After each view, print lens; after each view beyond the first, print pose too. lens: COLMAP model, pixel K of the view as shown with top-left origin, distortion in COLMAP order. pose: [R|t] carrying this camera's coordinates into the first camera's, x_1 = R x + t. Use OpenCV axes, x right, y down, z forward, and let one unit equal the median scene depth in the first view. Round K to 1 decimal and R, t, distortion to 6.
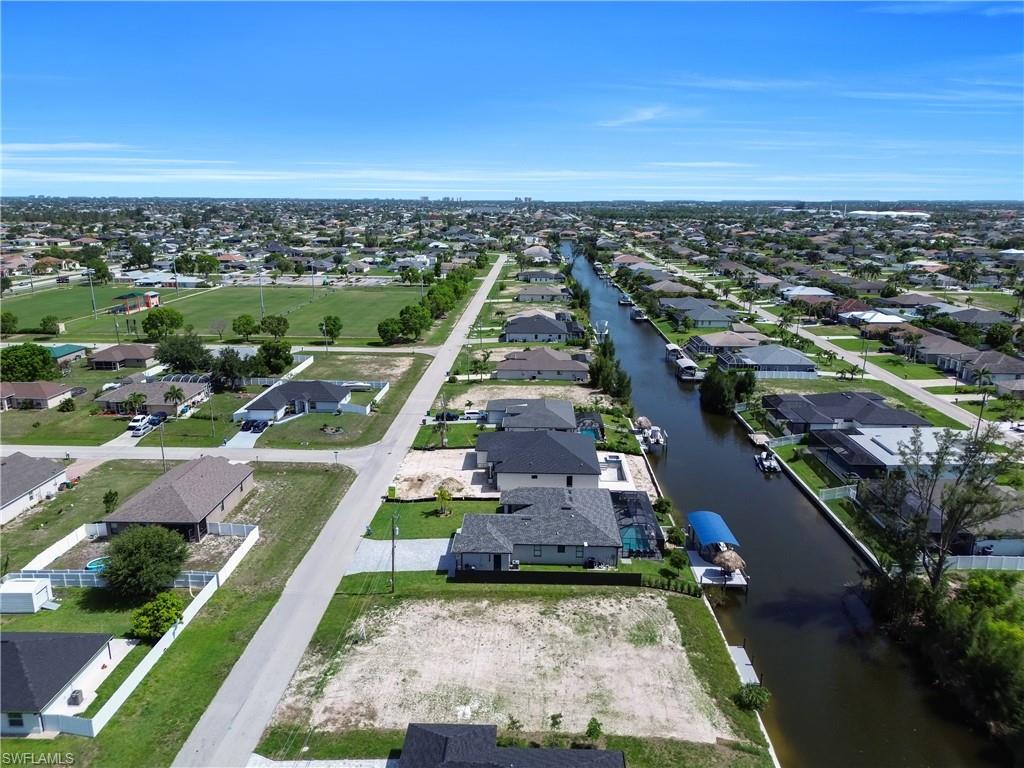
lens RADIAL K [[719.3, 0, 512.0], [0, 719.3, 384.0], [0, 0, 1]] dist [0.062508, -0.052458]
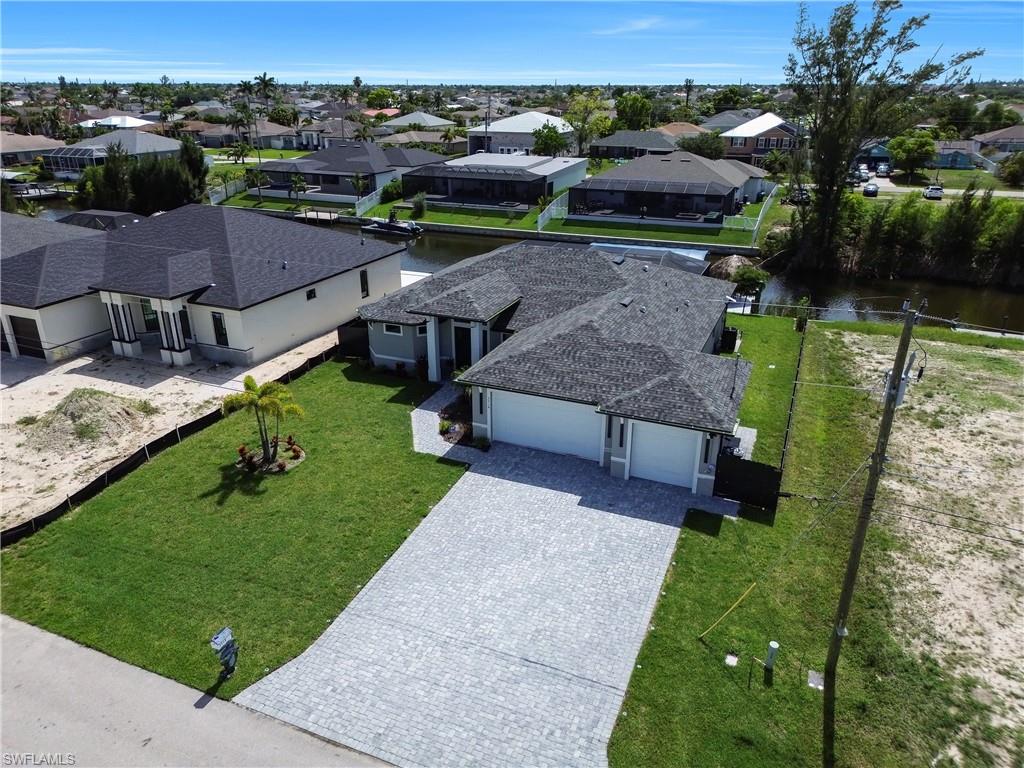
lens RADIAL K [[719.3, 0, 512.0], [0, 719.3, 384.0], [0, 0, 1]] dist [0.062508, -0.052458]
pose [[0.361144, -0.360998, 0.859800, -0.233772], [0.236728, 0.927314, 0.289911, 0.073930], [-0.901962, 0.098839, 0.420352, 0.633478]]
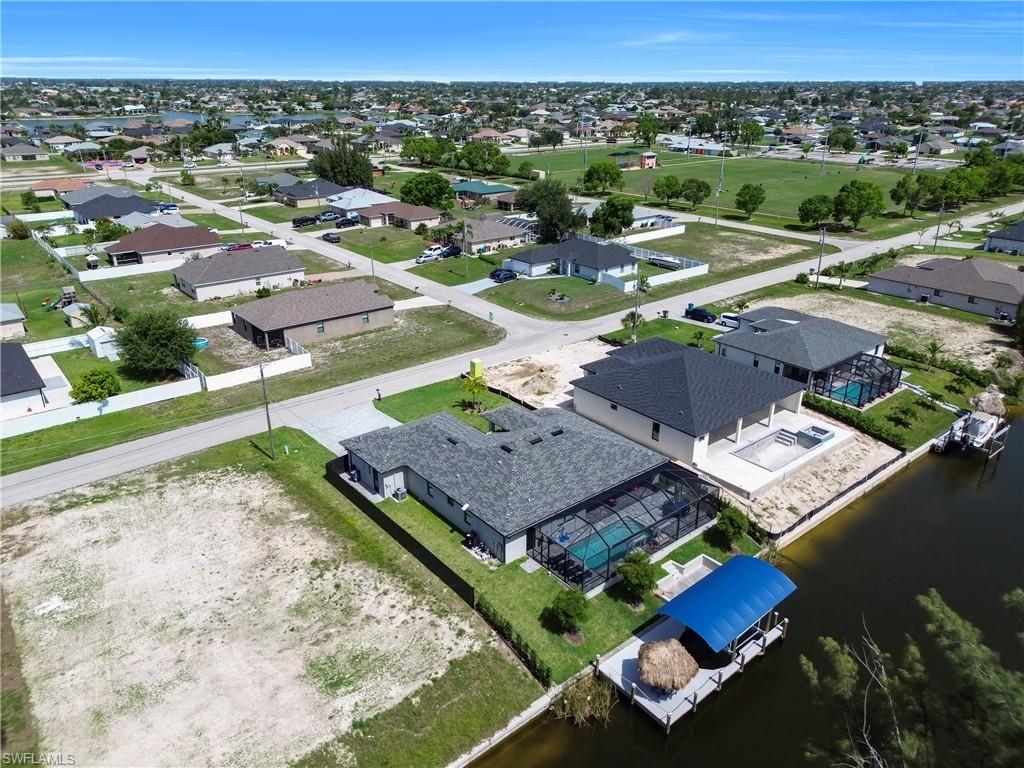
lens RADIAL K [[719.3, 0, 512.0], [0, 719.3, 384.0], [0, 0, 1]] dist [0.062508, -0.052458]
pose [[0.658469, 0.288865, -0.694965, 0.353905], [-0.188126, 0.957269, 0.219647, -0.014043], [0.728716, -0.013890, 0.684675, 0.411874]]
